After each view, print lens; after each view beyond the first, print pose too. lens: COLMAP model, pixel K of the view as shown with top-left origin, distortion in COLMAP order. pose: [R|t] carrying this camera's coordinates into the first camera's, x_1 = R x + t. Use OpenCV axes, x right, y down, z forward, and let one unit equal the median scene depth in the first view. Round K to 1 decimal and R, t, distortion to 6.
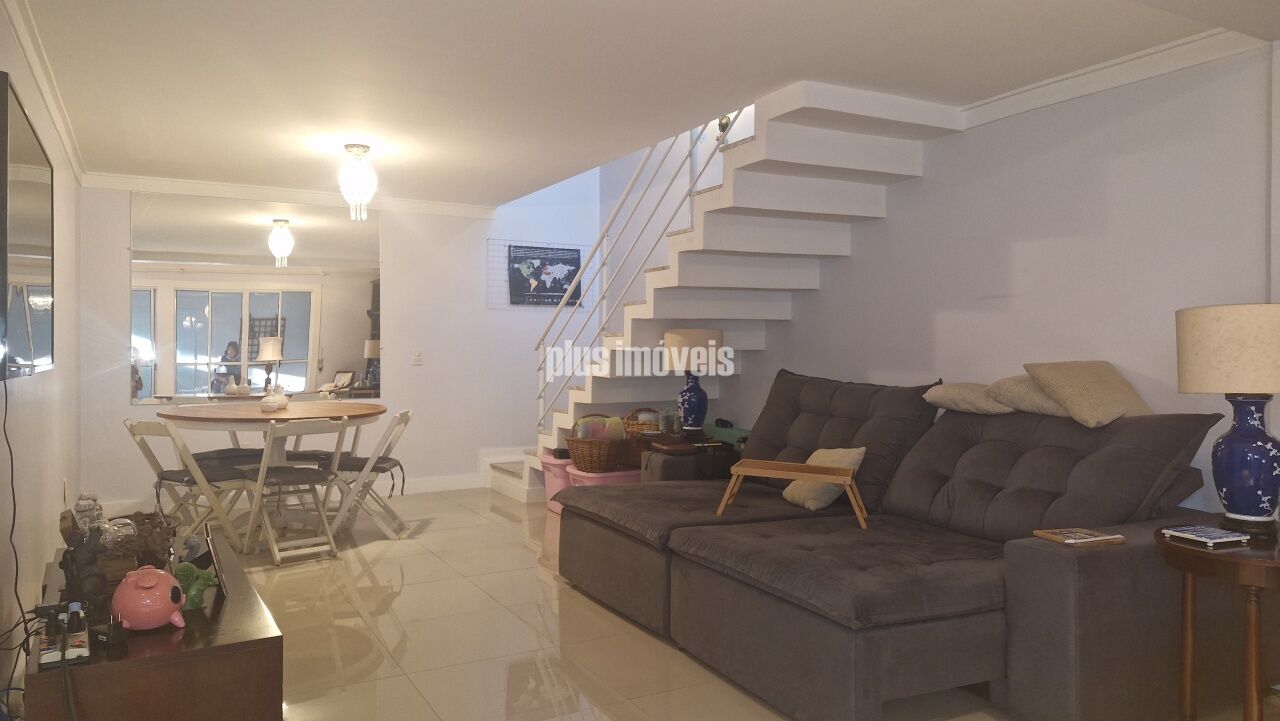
lens RADIAL K [[894.6, 0, 635.6], [0, 894.6, 349.9], [0, 0, 1]] dist [0.119725, -0.171988]
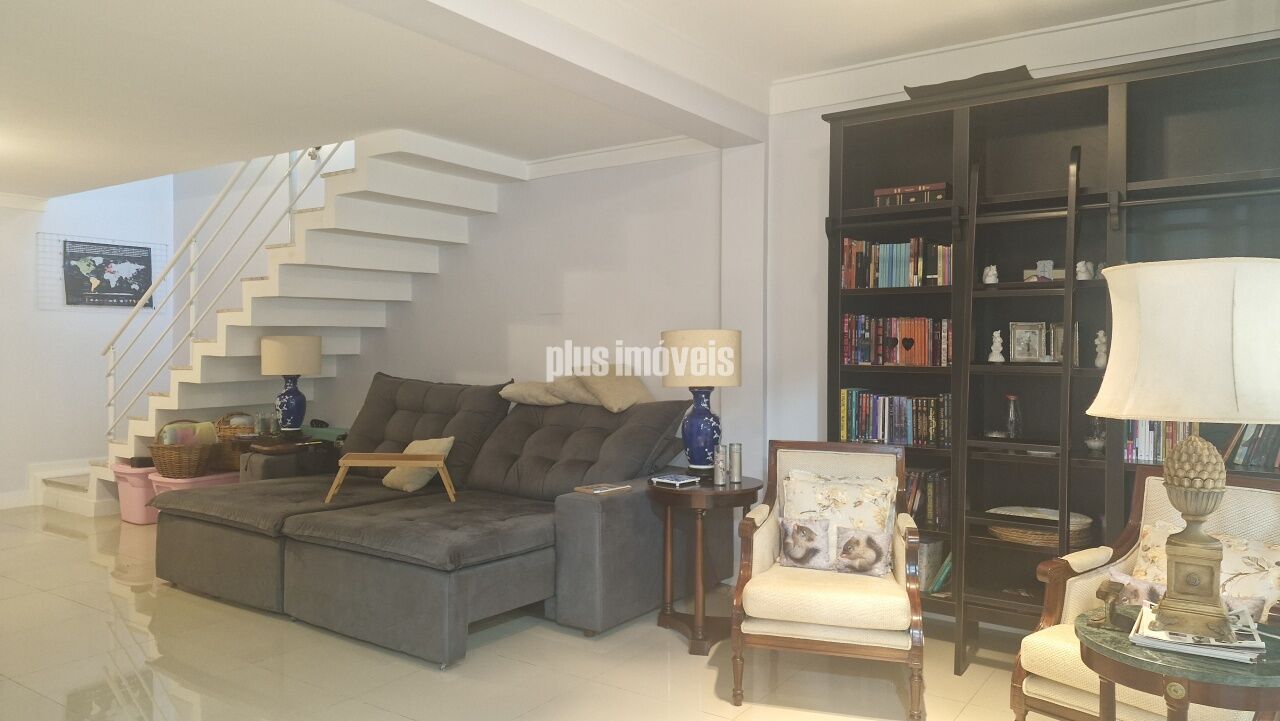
lens RADIAL K [[894.6, 0, 635.6], [0, 894.6, 349.9], [0, 0, 1]] dist [0.119725, -0.171988]
pose [[0.896566, -0.005049, 0.442881, -0.054020], [0.003435, 0.999984, 0.004446, -0.011499], [-0.442897, -0.002465, 0.896569, -0.168923]]
